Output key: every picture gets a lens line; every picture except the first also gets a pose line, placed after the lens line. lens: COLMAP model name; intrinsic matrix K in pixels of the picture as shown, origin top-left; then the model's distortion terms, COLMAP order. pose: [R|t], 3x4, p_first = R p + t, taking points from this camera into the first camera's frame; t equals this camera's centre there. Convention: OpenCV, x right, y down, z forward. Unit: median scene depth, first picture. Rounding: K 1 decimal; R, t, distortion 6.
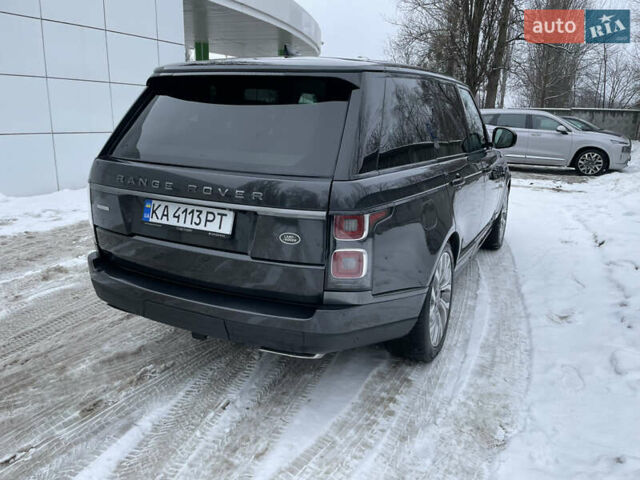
lens RADIAL K [[481.9, 0, 320.0], [0, 481.9, 240.0], [0, 0, 1]] dist [0.082854, -0.113158]
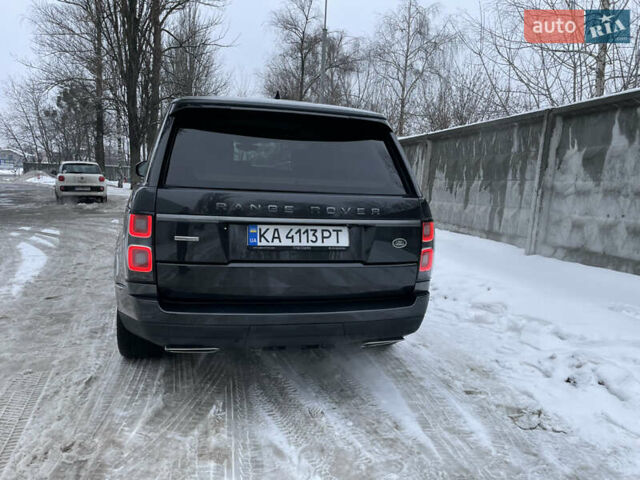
lens RADIAL K [[481.9, 0, 320.0], [0, 481.9, 240.0], [0, 0, 1]] dist [0.082854, -0.113158]
pose [[0.765557, -0.075462, 0.638927, -0.931653], [0.141111, 0.988611, -0.052316, 0.022884], [-0.627702, 0.130211, 0.767486, 0.135765]]
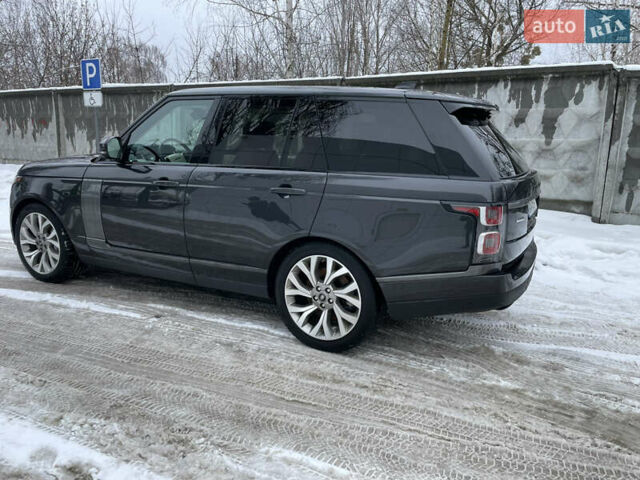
lens RADIAL K [[481.9, 0, 320.0], [0, 481.9, 240.0], [0, 0, 1]] dist [0.082854, -0.113158]
pose [[0.030357, -0.243156, 0.969512, -1.777851], [0.232123, 0.945156, 0.229779, -0.444698], [-0.972213, 0.218071, 0.085134, 1.524284]]
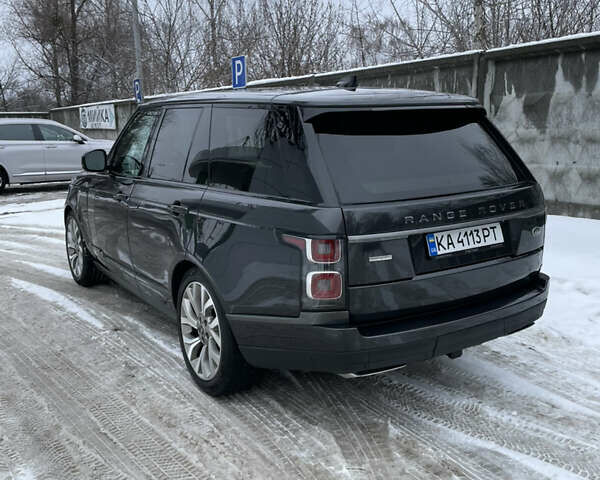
lens RADIAL K [[601.6, 0, 291.8], [0, 601.6, 232.8], [0, 0, 1]] dist [0.073204, -0.094447]
pose [[0.517976, -0.200552, 0.831553, -1.573950], [0.254432, 0.964250, 0.074069, -0.257077], [-0.816679, 0.173208, 0.550485, 0.574702]]
